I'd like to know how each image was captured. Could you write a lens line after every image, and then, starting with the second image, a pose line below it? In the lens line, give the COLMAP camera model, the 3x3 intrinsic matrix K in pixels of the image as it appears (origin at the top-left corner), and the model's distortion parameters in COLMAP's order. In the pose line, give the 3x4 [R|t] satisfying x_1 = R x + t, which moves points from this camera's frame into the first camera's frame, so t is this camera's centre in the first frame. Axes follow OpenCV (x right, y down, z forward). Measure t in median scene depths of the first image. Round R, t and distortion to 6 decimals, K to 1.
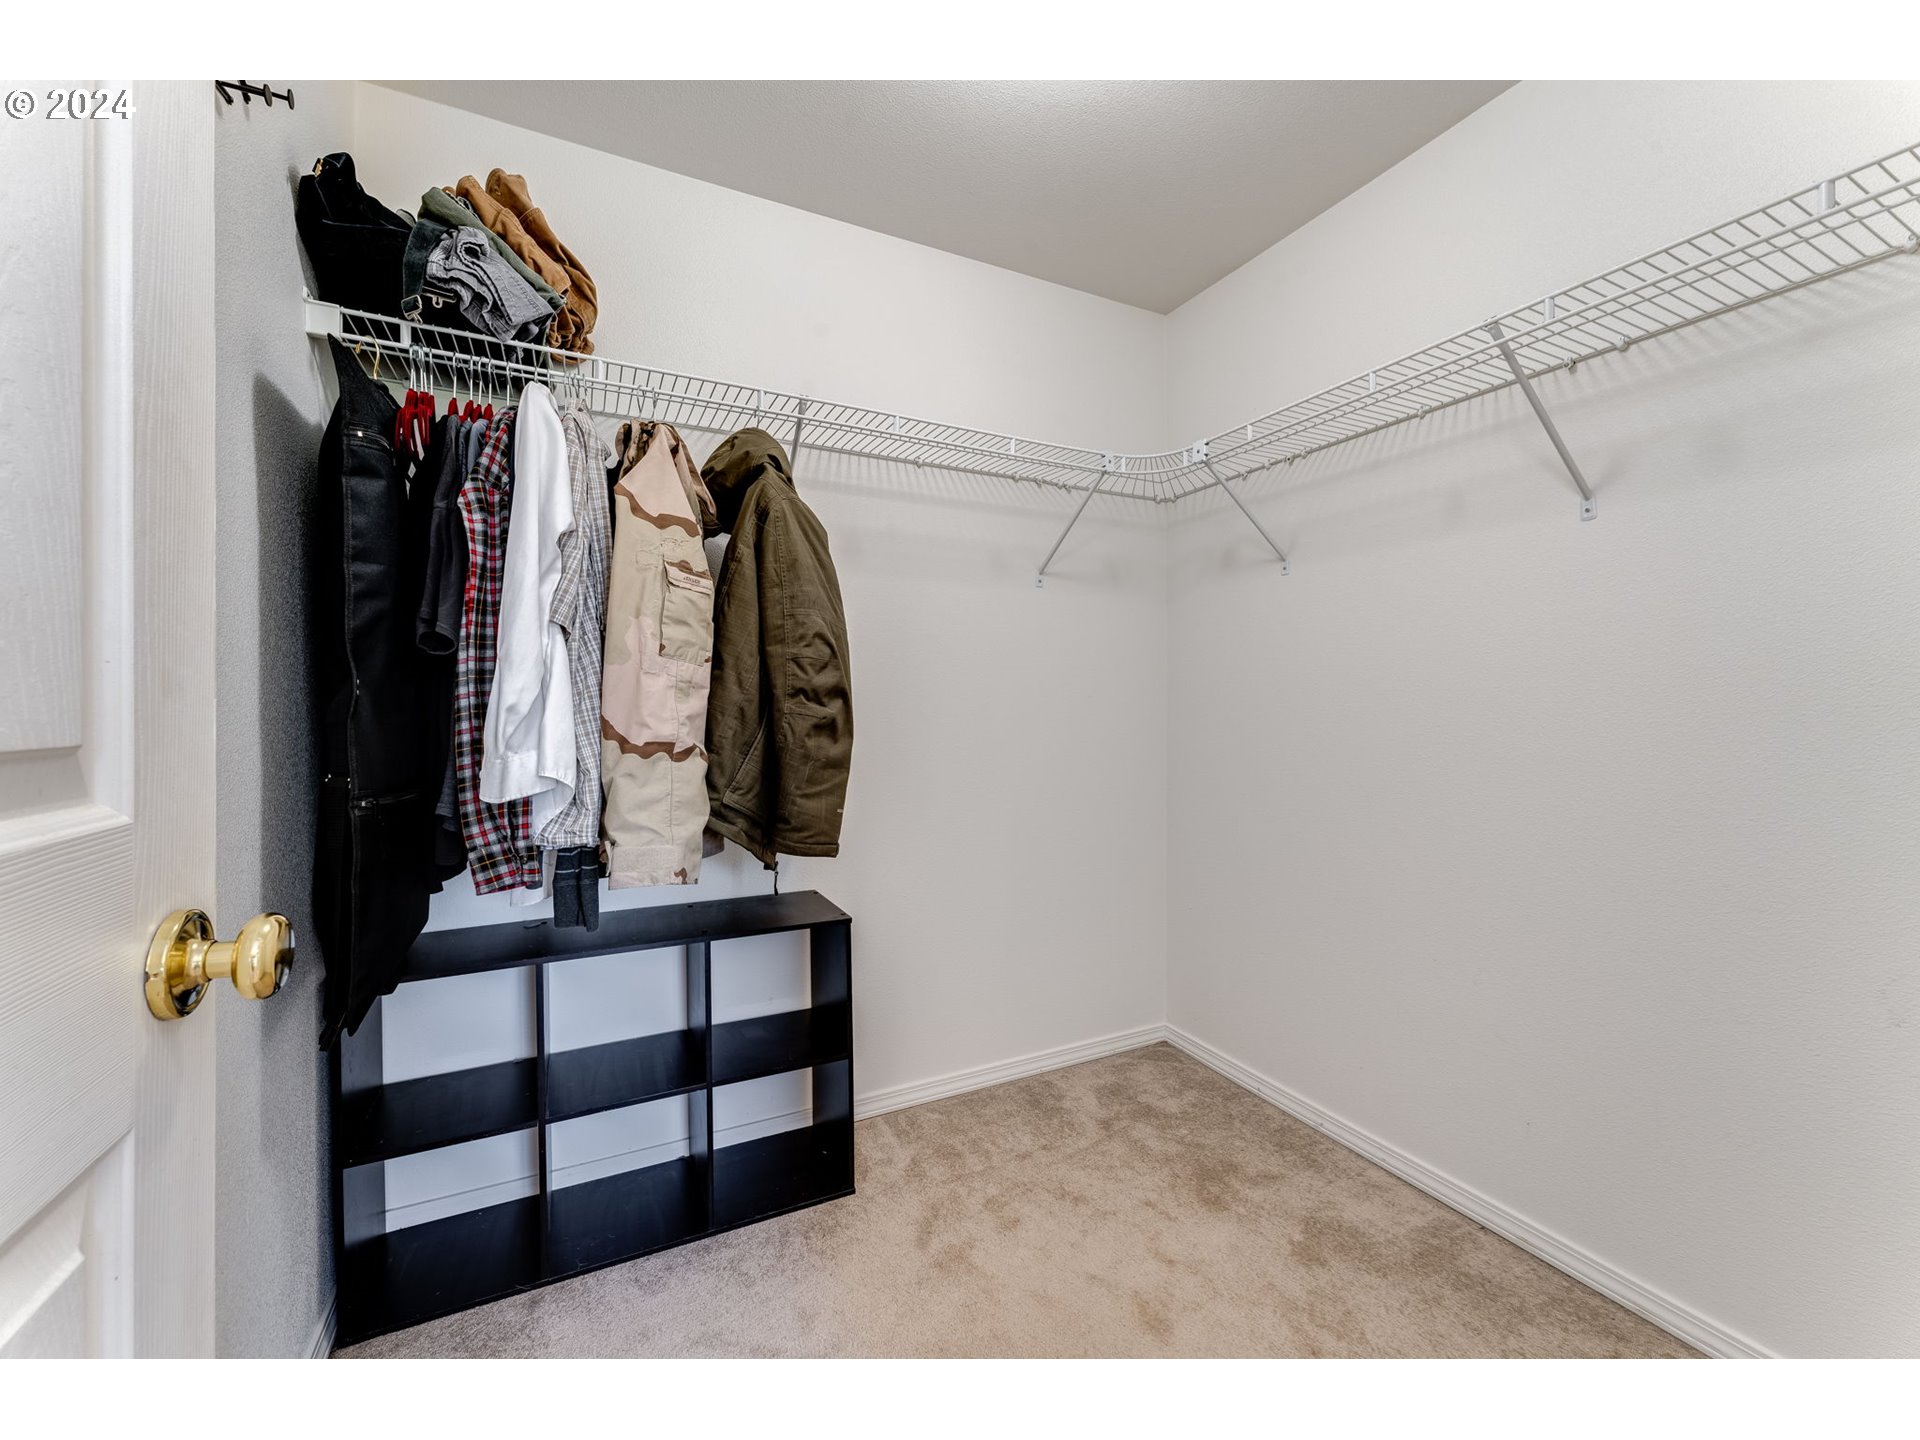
lens RADIAL K [[765.8, 0, 954.8], [0, 765.8, 714.2], [0, 0, 1]] dist [-0.001691, 0.000193]
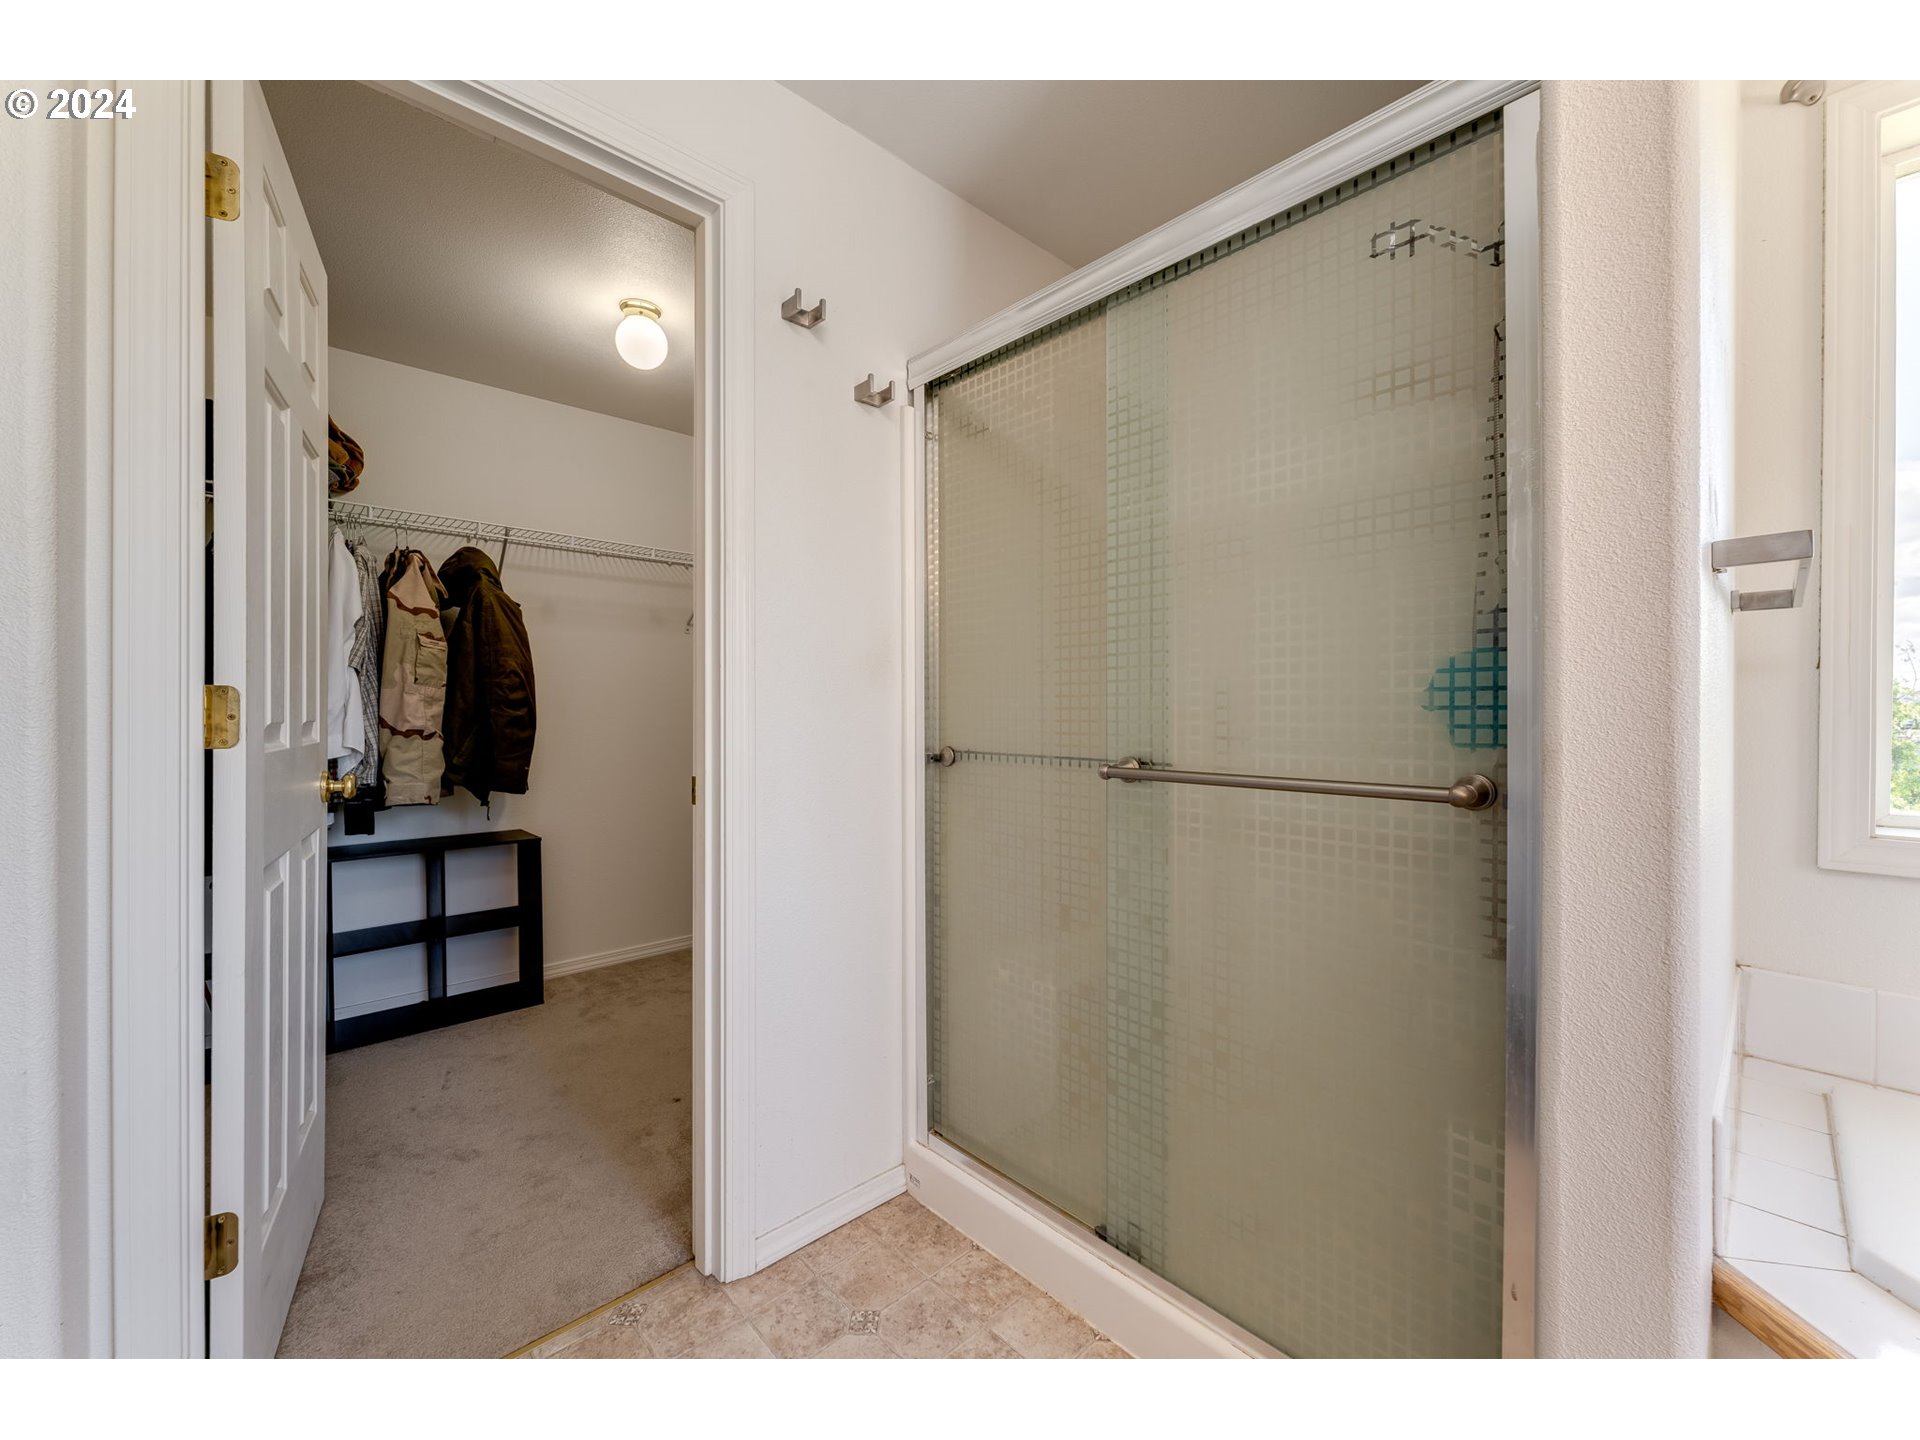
lens RADIAL K [[765.8, 0, 954.8], [0, 765.8, 714.2], [0, 0, 1]] dist [-0.001691, 0.000193]
pose [[0.958782, -0.001549, 0.284137, 0.324098], [0.002912, 0.999986, -0.004375, 0.009343], [-0.284126, 0.005022, 0.958774, -1.084318]]
